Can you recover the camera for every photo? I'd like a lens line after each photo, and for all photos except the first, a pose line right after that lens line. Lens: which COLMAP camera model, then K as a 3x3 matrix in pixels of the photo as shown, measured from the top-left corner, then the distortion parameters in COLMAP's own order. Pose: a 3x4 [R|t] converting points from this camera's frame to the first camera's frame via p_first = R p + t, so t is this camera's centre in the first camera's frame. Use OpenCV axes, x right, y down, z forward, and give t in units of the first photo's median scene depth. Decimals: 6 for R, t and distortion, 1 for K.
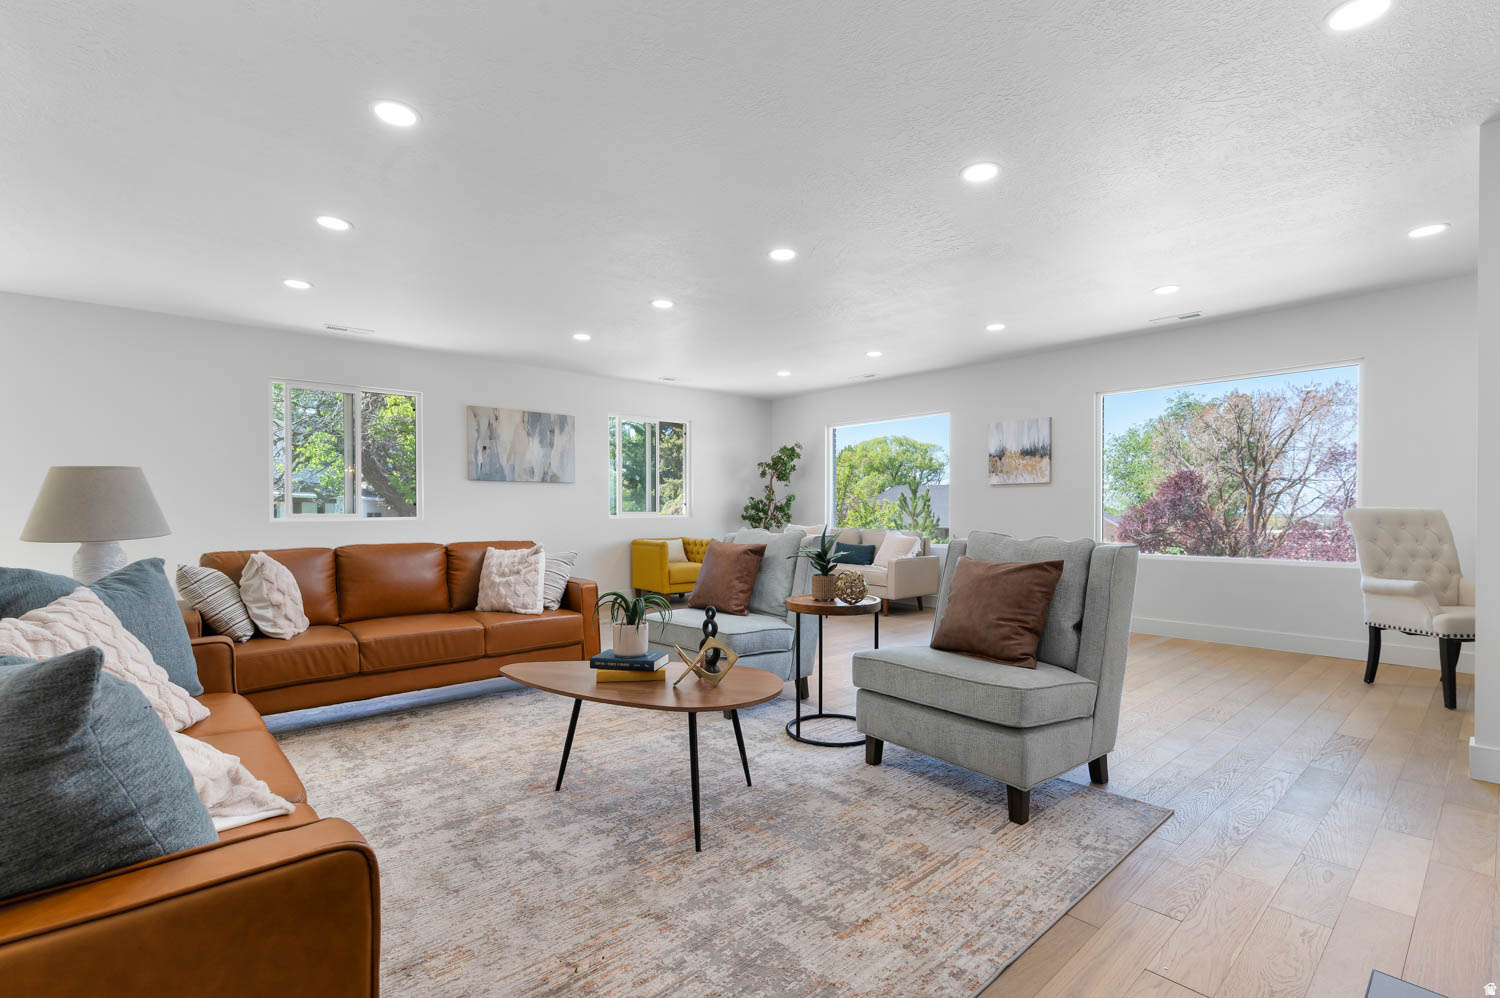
lens RADIAL K [[657.5, 0, 693.4], [0, 657.5, 511.1], [0, 0, 1]] dist [-0.000425, -0.000035]
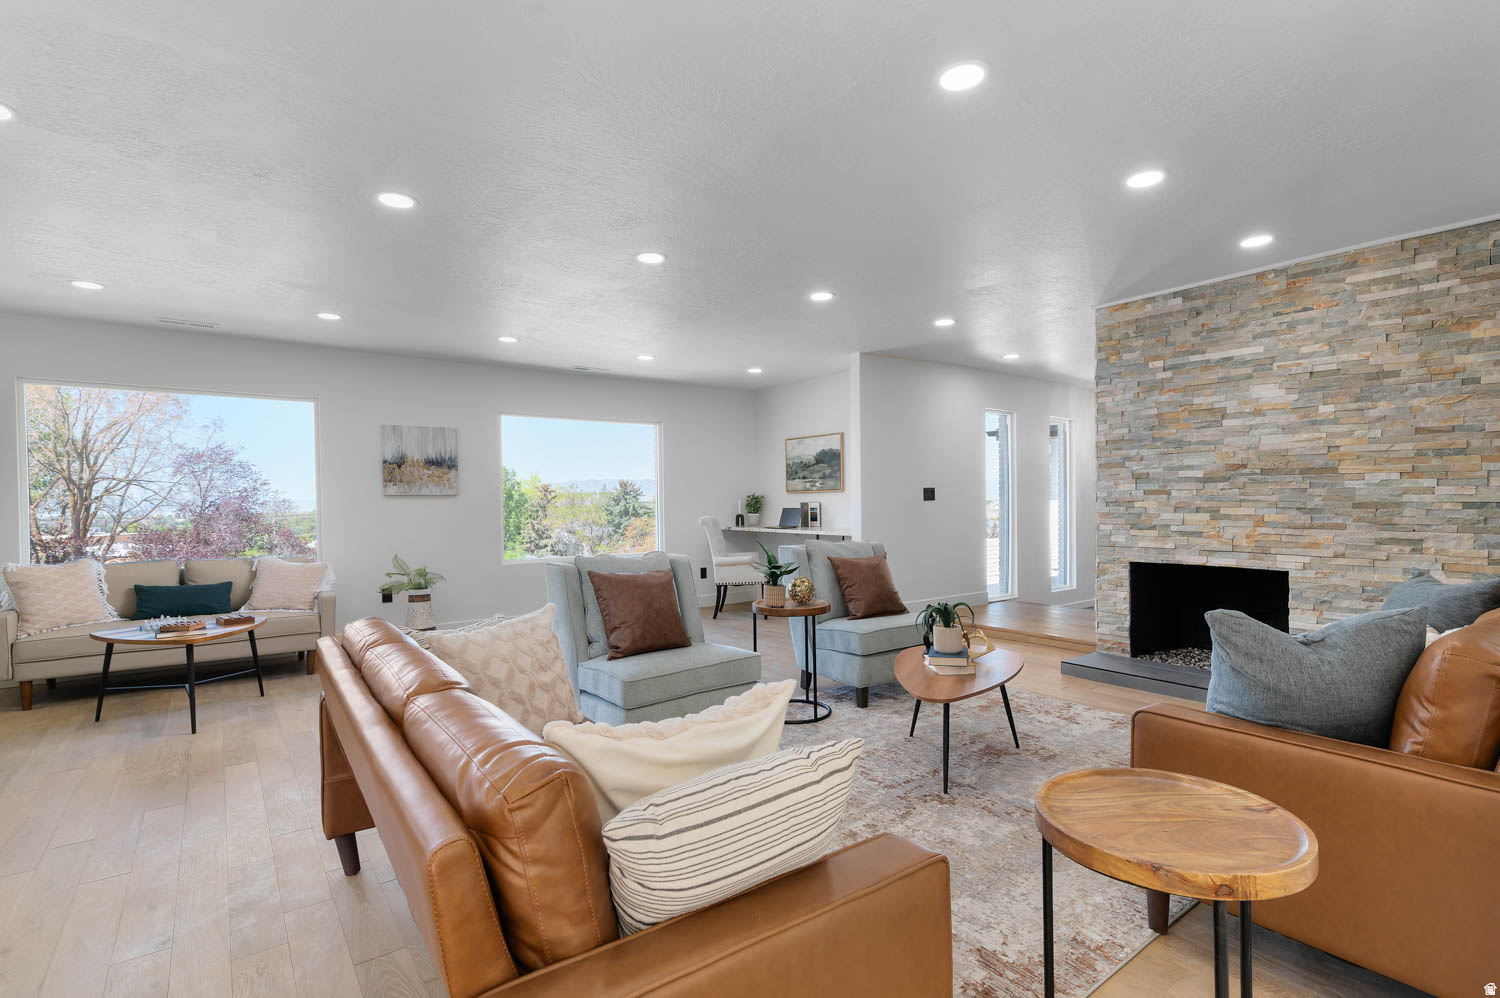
lens RADIAL K [[714.7, 0, 759.3], [0, 714.7, 513.6], [0, 0, 1]] dist [0.002969, 0.000165]
pose [[0.048926, -0.016495, 0.998666, -0.492869], [0.014227, 0.999774, 0.015816, -0.024549], [-0.998701, 0.013435, 0.049149, 0.470669]]
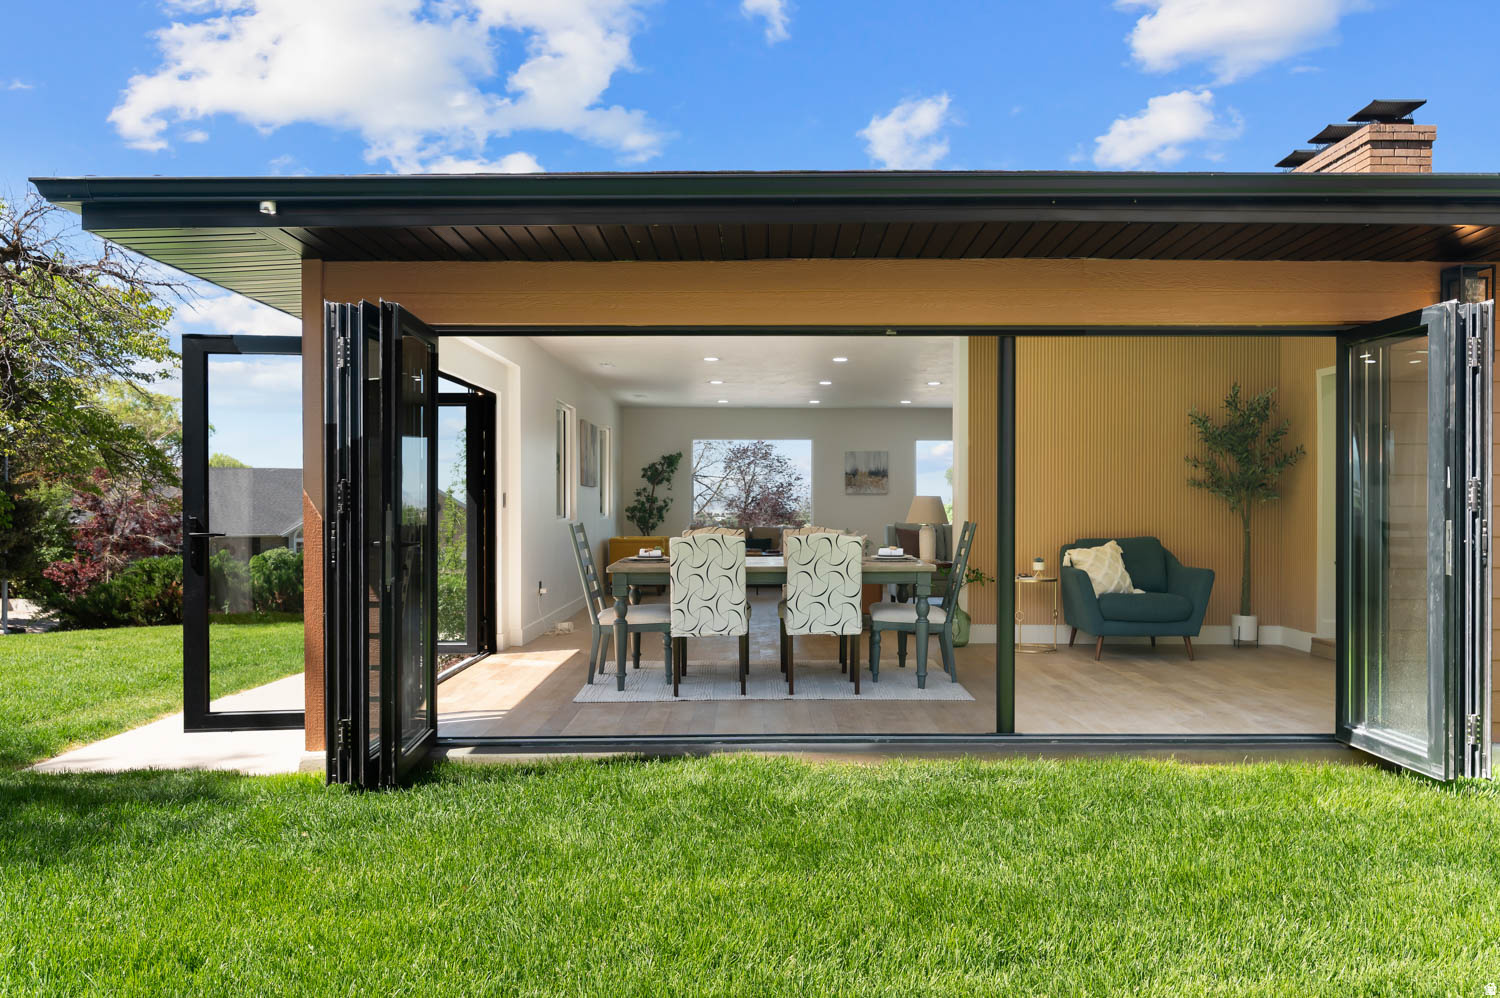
lens RADIAL K [[1149.9, 0, 750.0], [0, 1149.9, 499.0], [0, 0, 1]] dist [0.001625, 0.000139]
pose [[0.644806, 0.004599, 0.764332, -1.675551], [0.001921, 0.999969, -0.007637, -0.009989], [-0.764344, 0.006393, 0.644777, -0.486879]]
